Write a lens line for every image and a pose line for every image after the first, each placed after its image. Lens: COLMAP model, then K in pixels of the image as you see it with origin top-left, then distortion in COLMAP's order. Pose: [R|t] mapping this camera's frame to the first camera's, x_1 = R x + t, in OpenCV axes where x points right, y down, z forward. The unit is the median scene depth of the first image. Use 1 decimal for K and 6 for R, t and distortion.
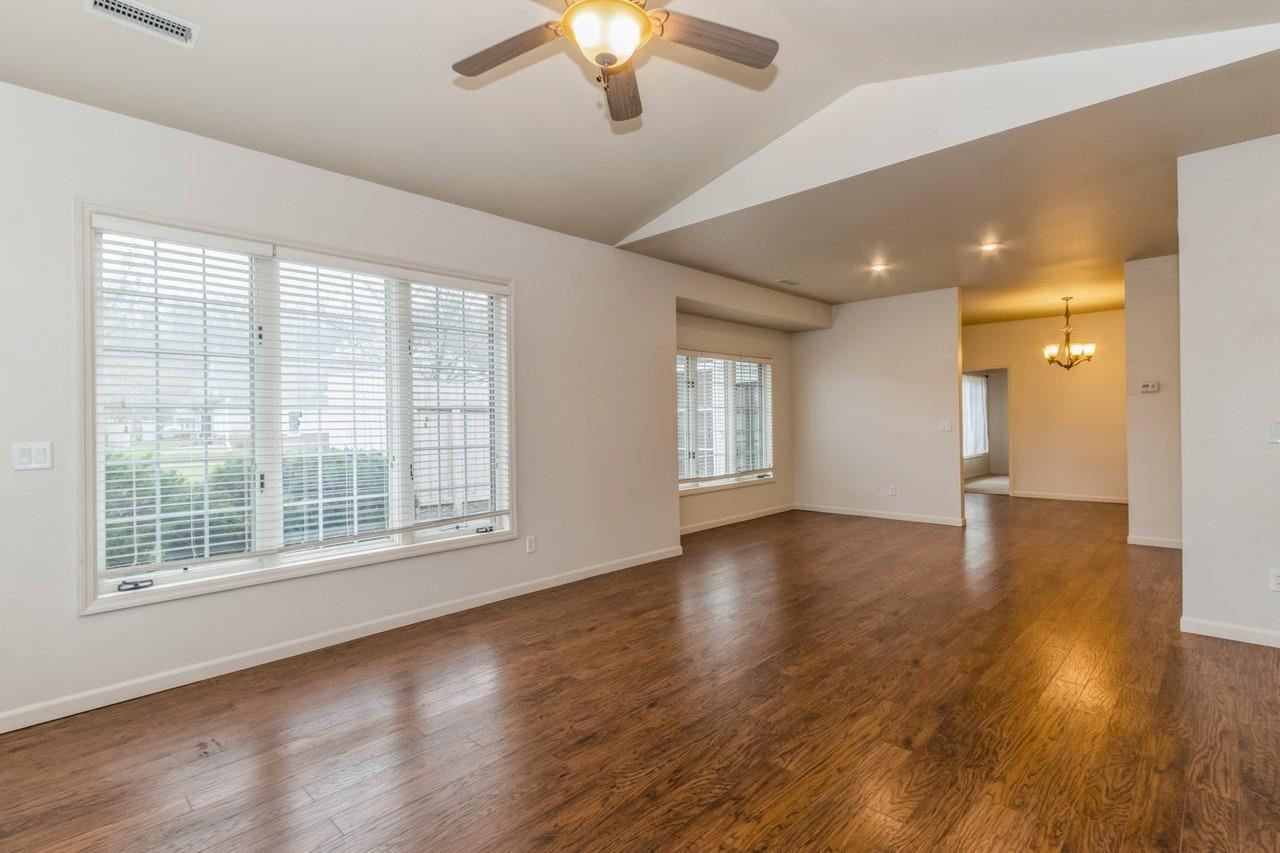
lens RADIAL K [[616.8, 0, 640.3], [0, 616.8, 400.3], [0, 0, 1]] dist [0.003380, 0.000105]
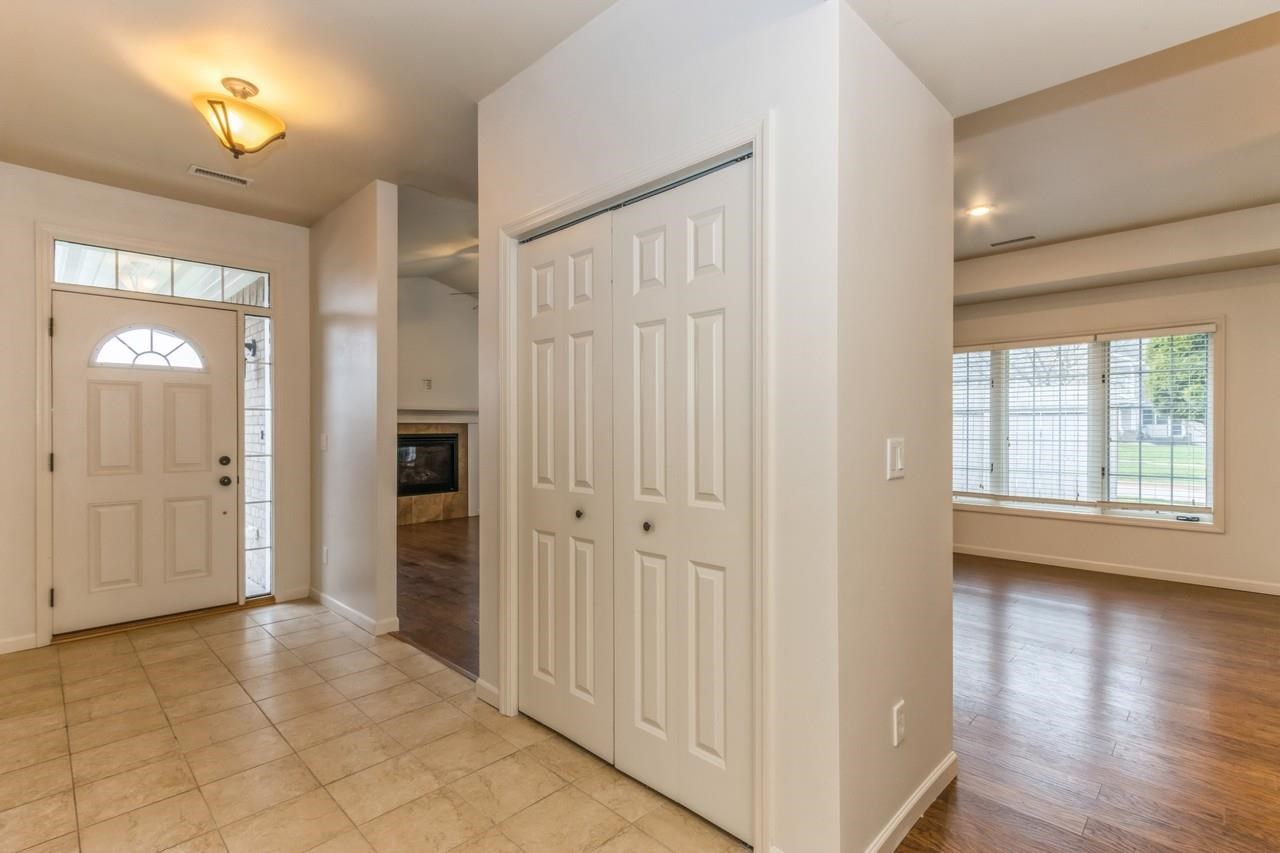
lens RADIAL K [[578.4, 0, 640.0], [0, 578.4, 426.5], [0, 0, 1]] dist [0.000630, -0.000069]
pose [[-0.000176, 0.010532, -0.999945, 2.007541], [0.032955, 0.999401, 0.010521, 0.017263], [0.999457, -0.032951, -0.000523, 1.167941]]
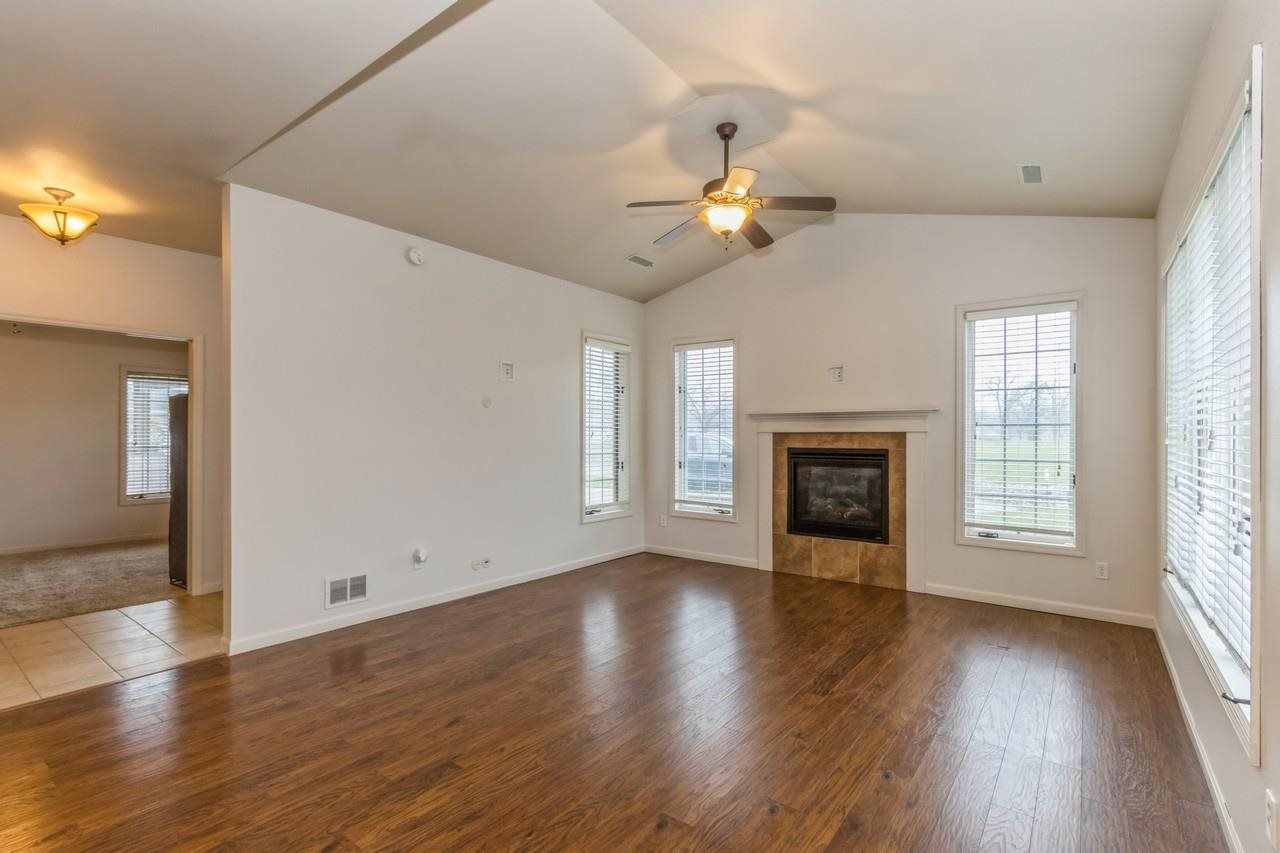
lens RADIAL K [[590.8, 0, 632.5], [0, 590.8, 433.4], [0, 0, 1]] dist [0.002017, 0.000157]
pose [[-0.993957, 0.012603, -0.109043, 0.281776], [0.016496, 0.999256, -0.034871, 0.051223], [0.108522, -0.036459, -0.993425, 1.875786]]
